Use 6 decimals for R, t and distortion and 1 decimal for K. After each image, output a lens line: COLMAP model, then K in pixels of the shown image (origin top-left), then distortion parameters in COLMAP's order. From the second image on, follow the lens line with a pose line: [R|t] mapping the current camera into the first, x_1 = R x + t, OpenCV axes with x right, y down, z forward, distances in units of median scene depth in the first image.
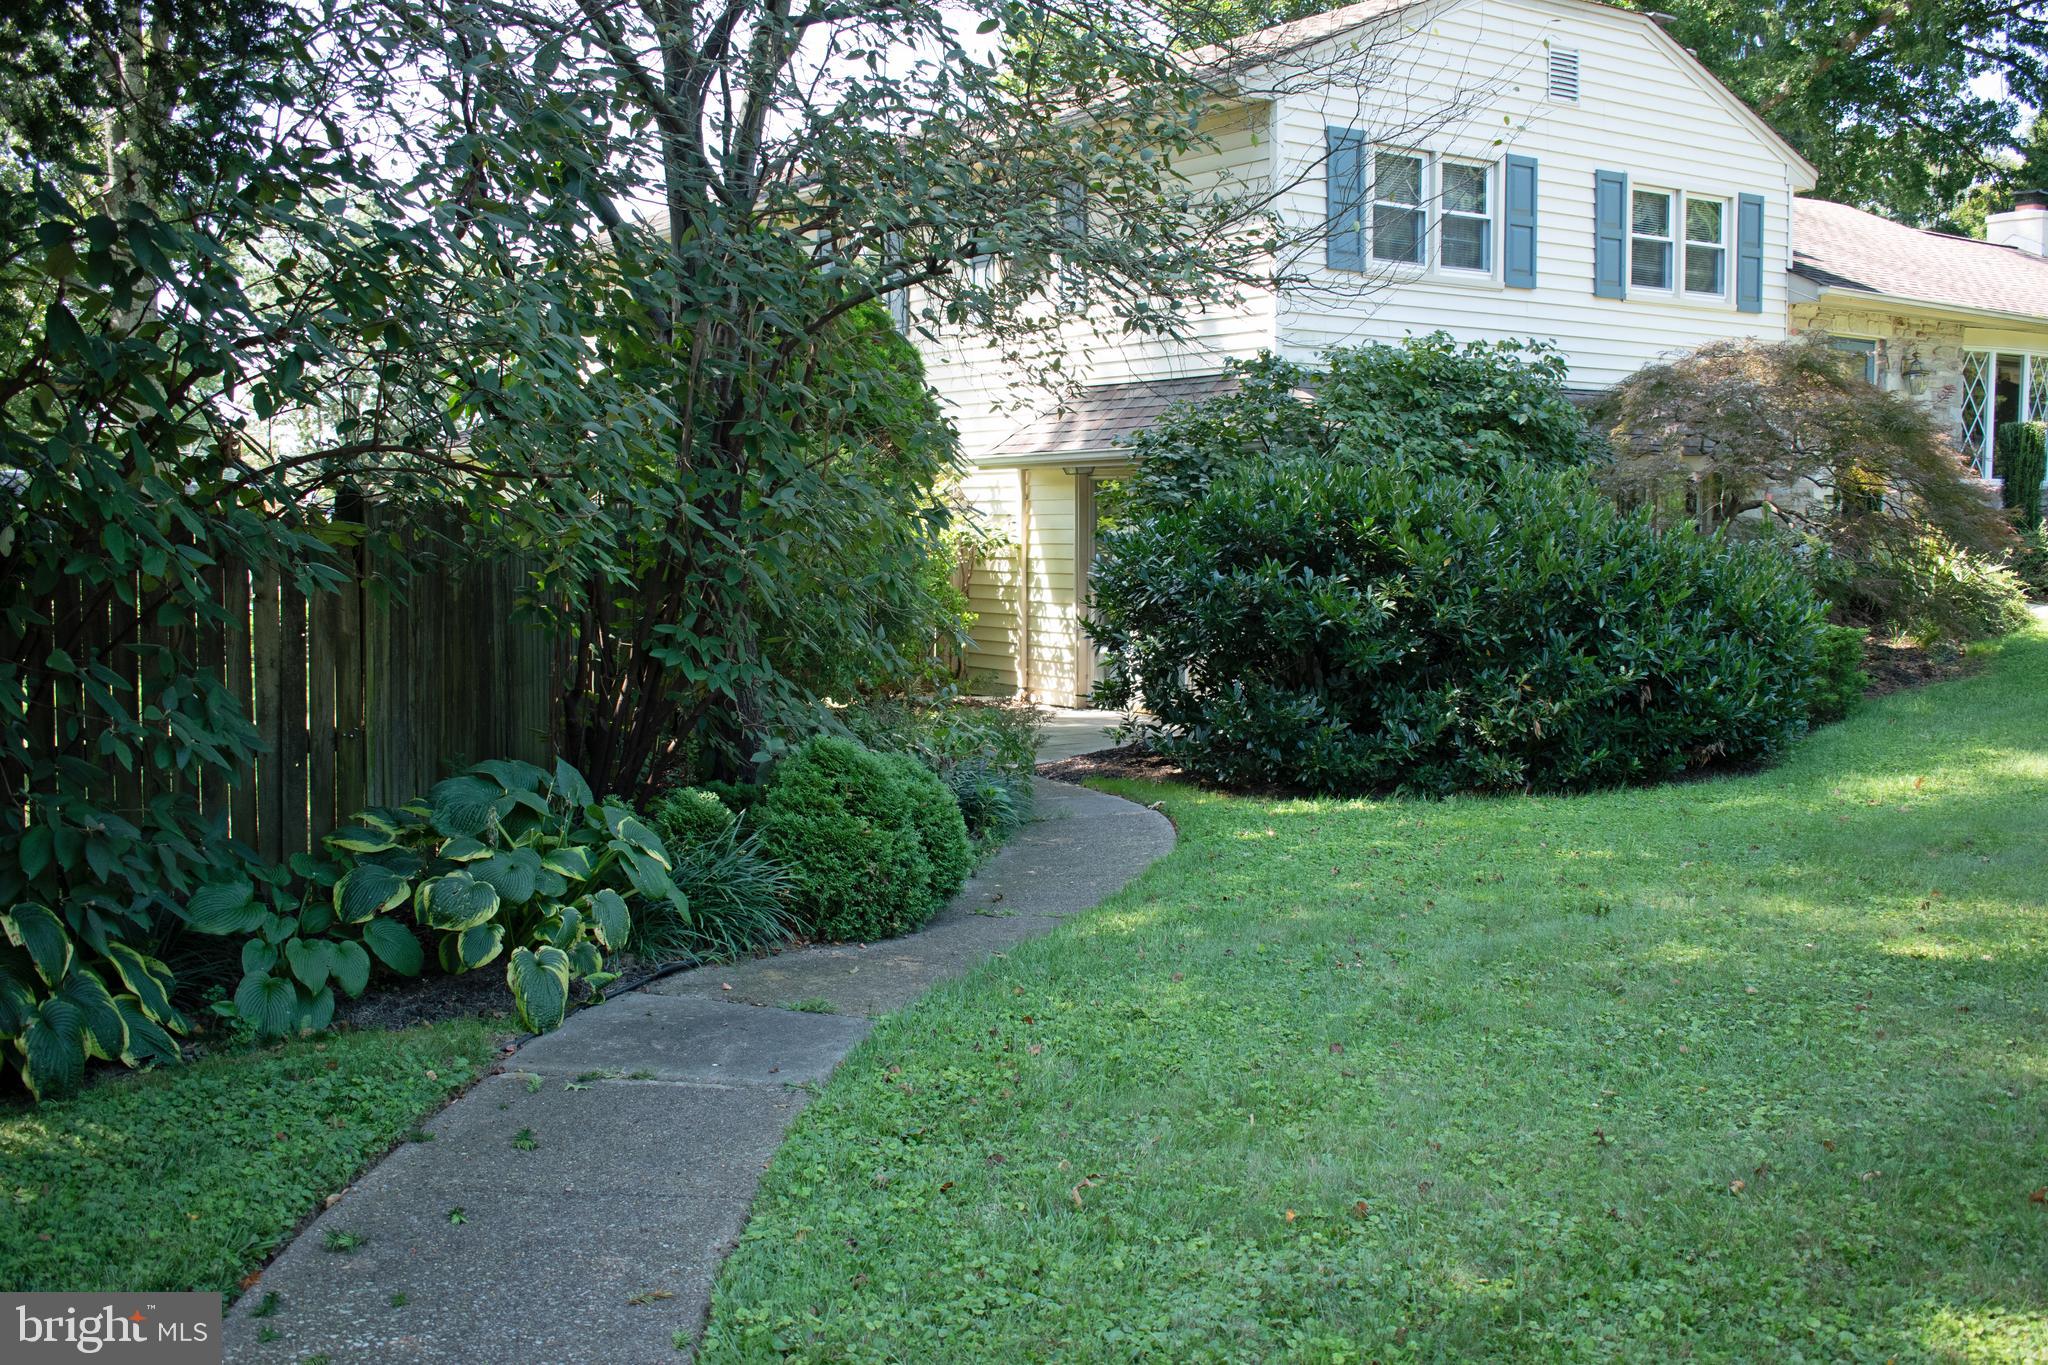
lens RADIAL K [[2011.5, 0, 1024.5], [0, 2011.5, 680.2], [0, 0, 1]] dist [-0.056893, 0.000000]
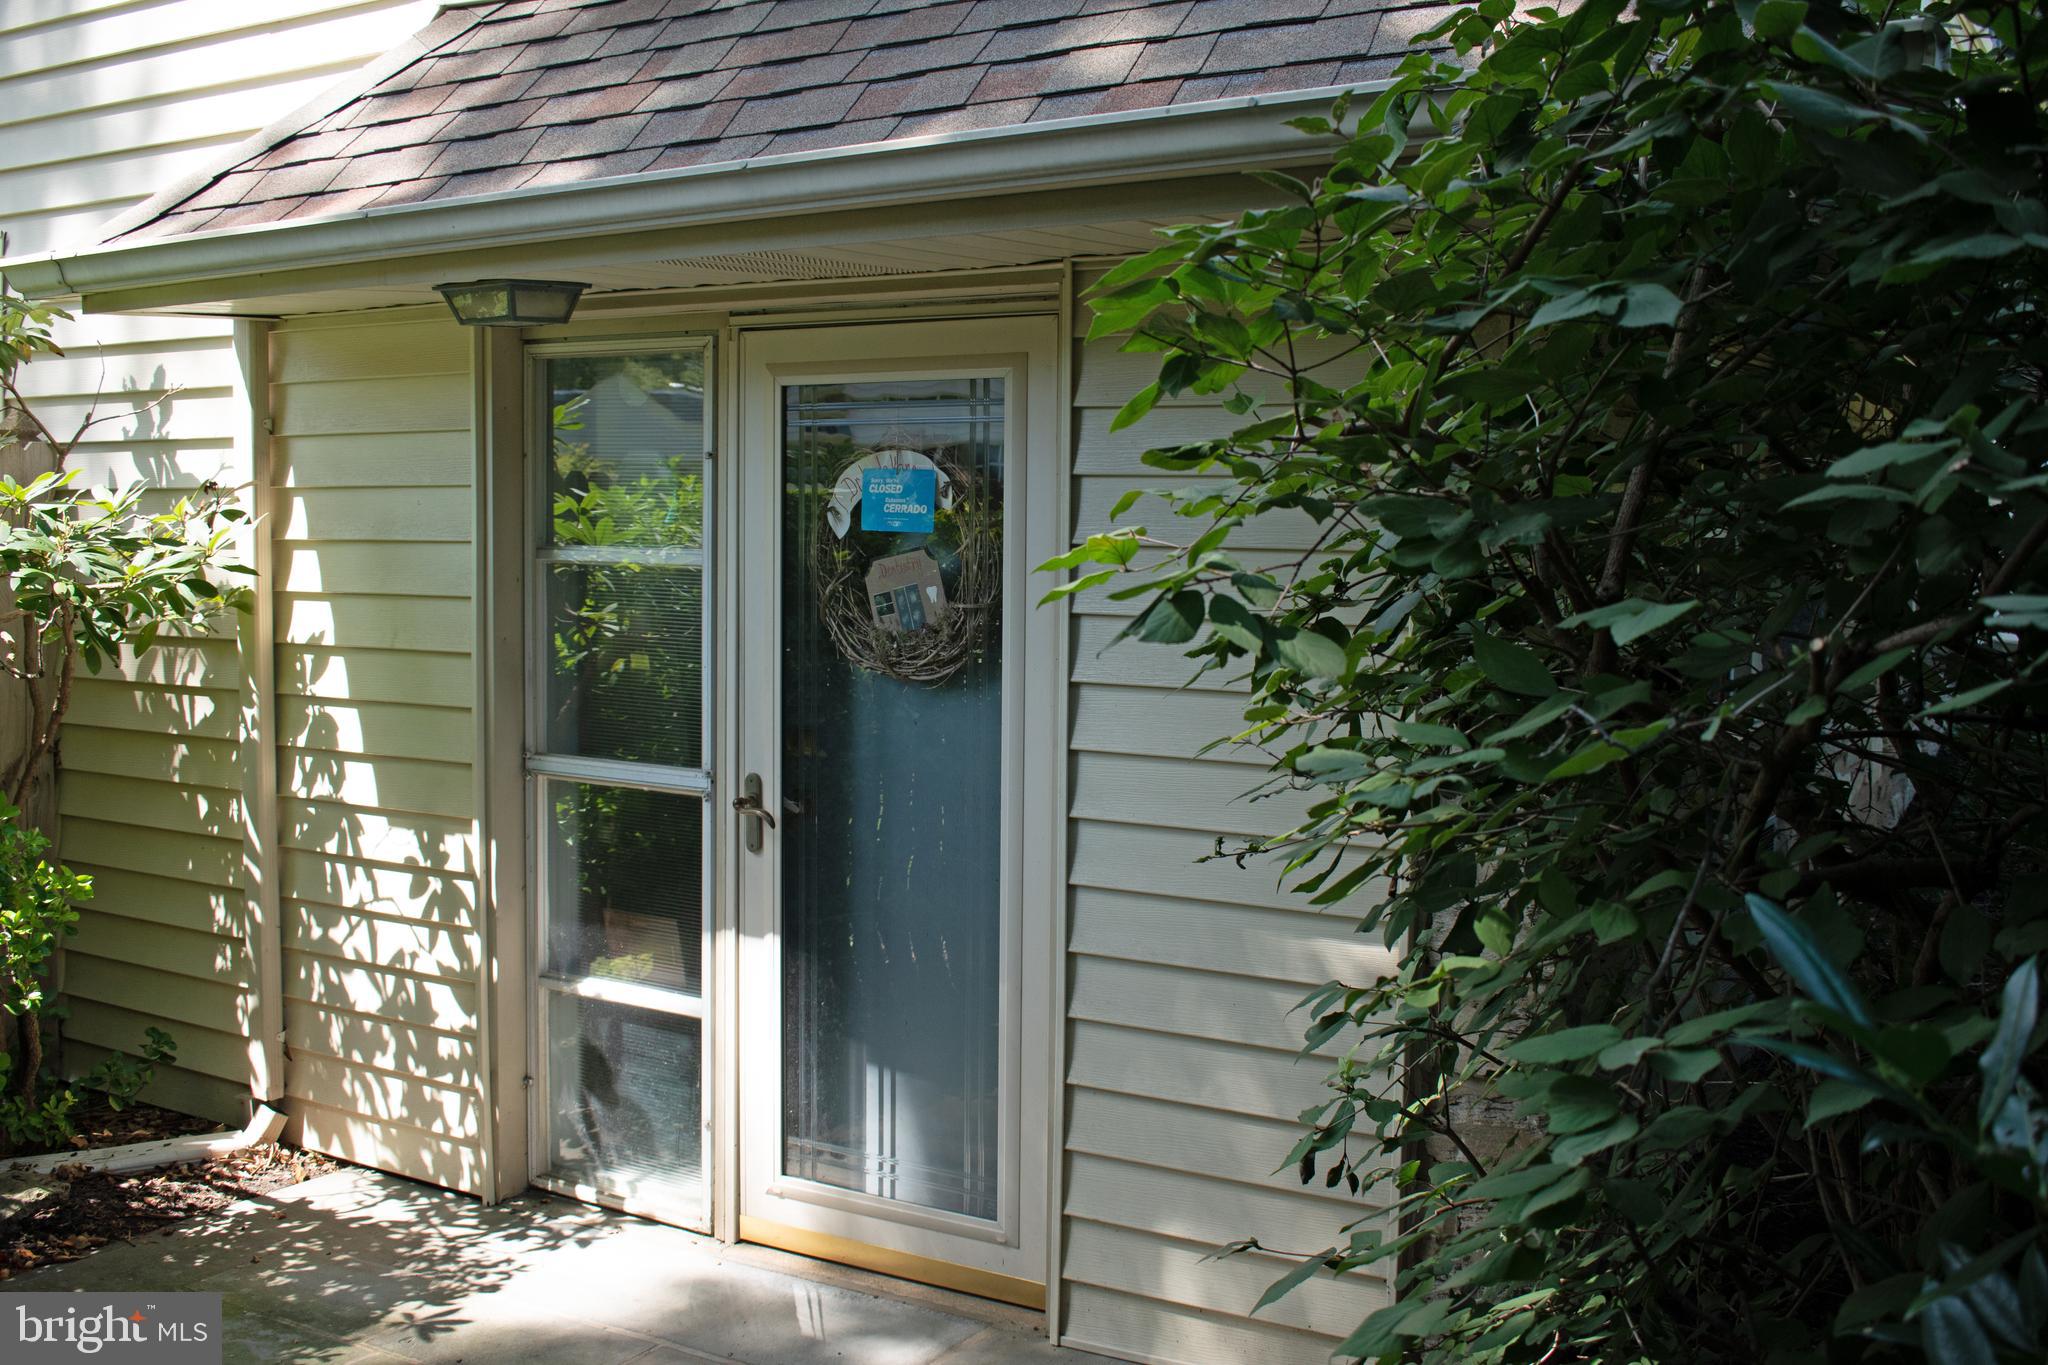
lens RADIAL K [[2011.5, 0, 1023.9], [0, 2011.5, 681.5], [0, 0, 1]] dist [-0.056893, 0.000000]
pose [[0.918023, -0.016872, 0.396169, -0.013851], [0.017841, 0.999840, 0.001239, -0.055589], [-0.396127, 0.005930, 0.918177, 0.722642]]
